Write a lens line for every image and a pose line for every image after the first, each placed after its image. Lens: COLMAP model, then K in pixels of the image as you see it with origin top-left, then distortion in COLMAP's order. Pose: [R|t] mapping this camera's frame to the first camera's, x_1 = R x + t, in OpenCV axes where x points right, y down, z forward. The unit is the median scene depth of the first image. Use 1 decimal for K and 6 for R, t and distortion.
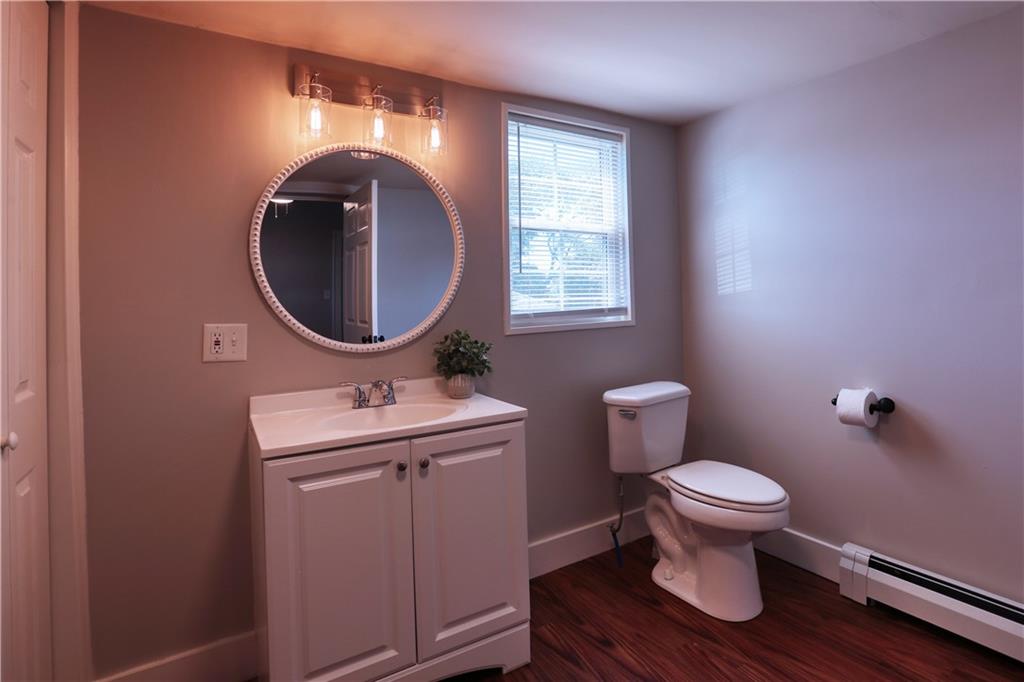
lens RADIAL K [[490.8, 0, 512.7], [0, 490.8, 311.0], [0, 0, 1]] dist [-0.093507, -0.000003]
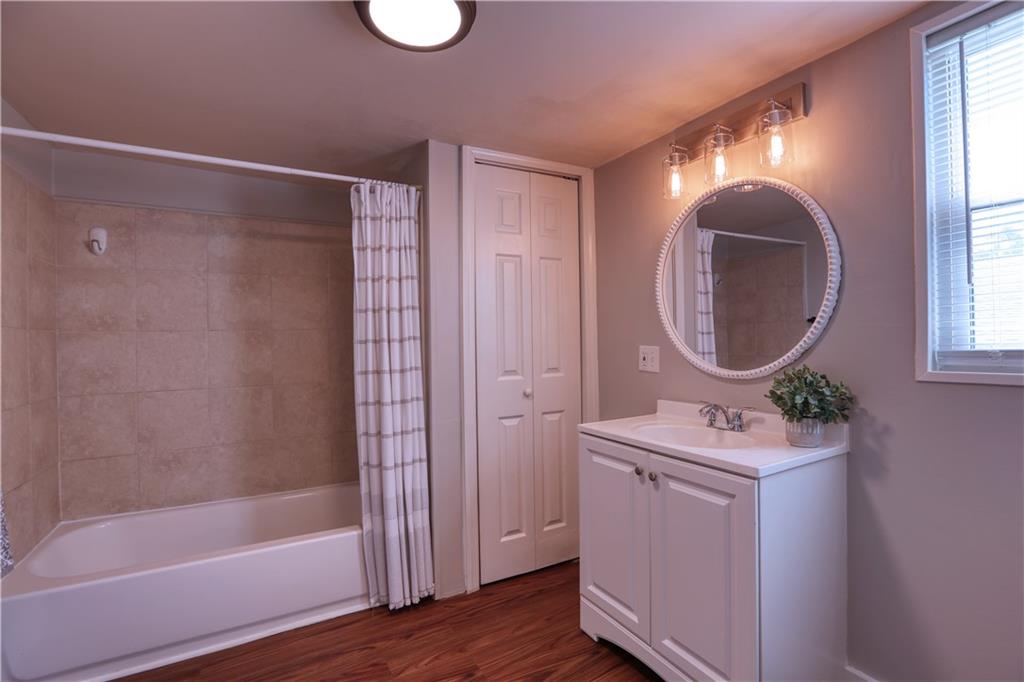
lens RADIAL K [[458.1, 0, 511.4], [0, 458.1, 334.3], [0, 0, 1]] dist [-0.039740, 0.000067]
pose [[-0.026915, 0.027075, -0.999271, 0.796210], [0.017610, 0.999491, 0.026607, -0.053506], [0.999483, -0.016881, -0.027378, 0.613023]]
